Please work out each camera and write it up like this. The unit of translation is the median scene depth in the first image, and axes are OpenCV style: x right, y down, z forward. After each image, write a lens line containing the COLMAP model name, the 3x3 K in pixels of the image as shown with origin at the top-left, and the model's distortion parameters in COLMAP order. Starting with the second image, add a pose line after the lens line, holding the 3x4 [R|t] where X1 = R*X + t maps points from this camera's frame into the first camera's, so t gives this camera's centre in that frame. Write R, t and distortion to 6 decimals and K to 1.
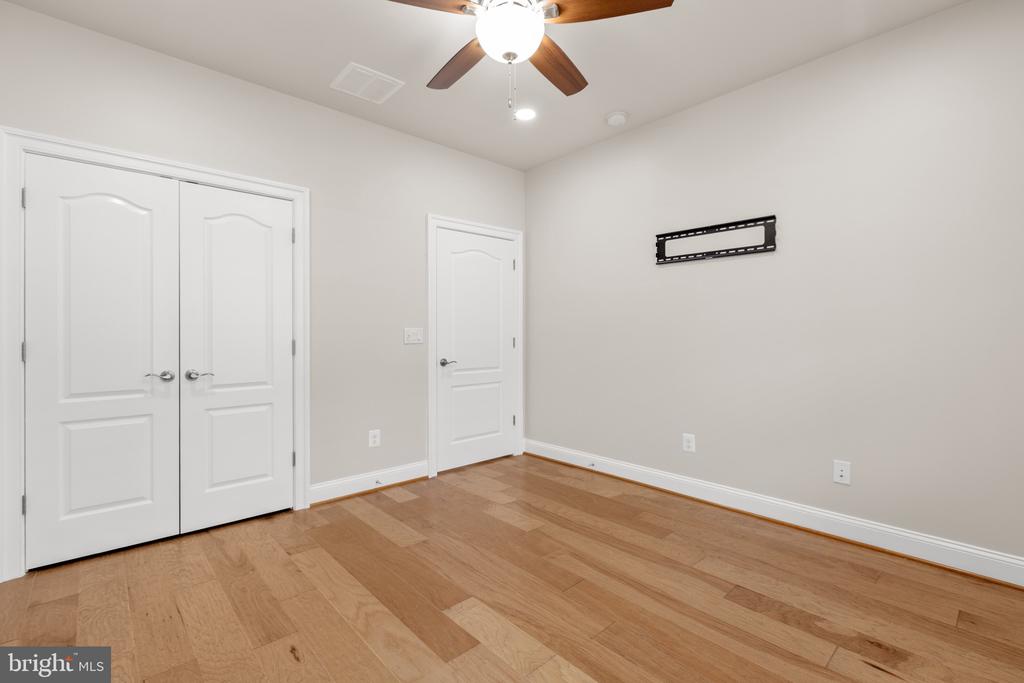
lens RADIAL K [[459.9, 0, 512.2], [0, 459.9, 336.6], [0, 0, 1]] dist [-0.007247, 0.001031]
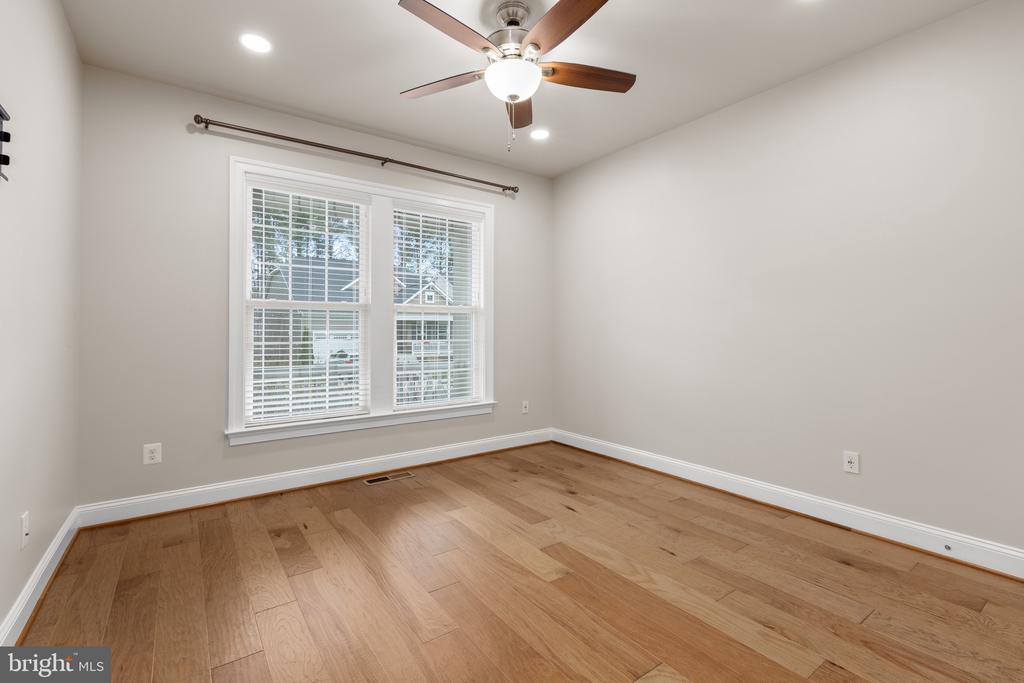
lens RADIAL K [[459.9, 0, 512.7], [0, 459.9, 336.3], [0, 0, 1]] dist [-0.007247, 0.001031]
pose [[-0.993219, -0.001274, 0.116253, -0.128289], [-0.000731, 0.999989, 0.004708, 0.004771], [-0.116258, 0.004591, -0.993208, 2.058576]]
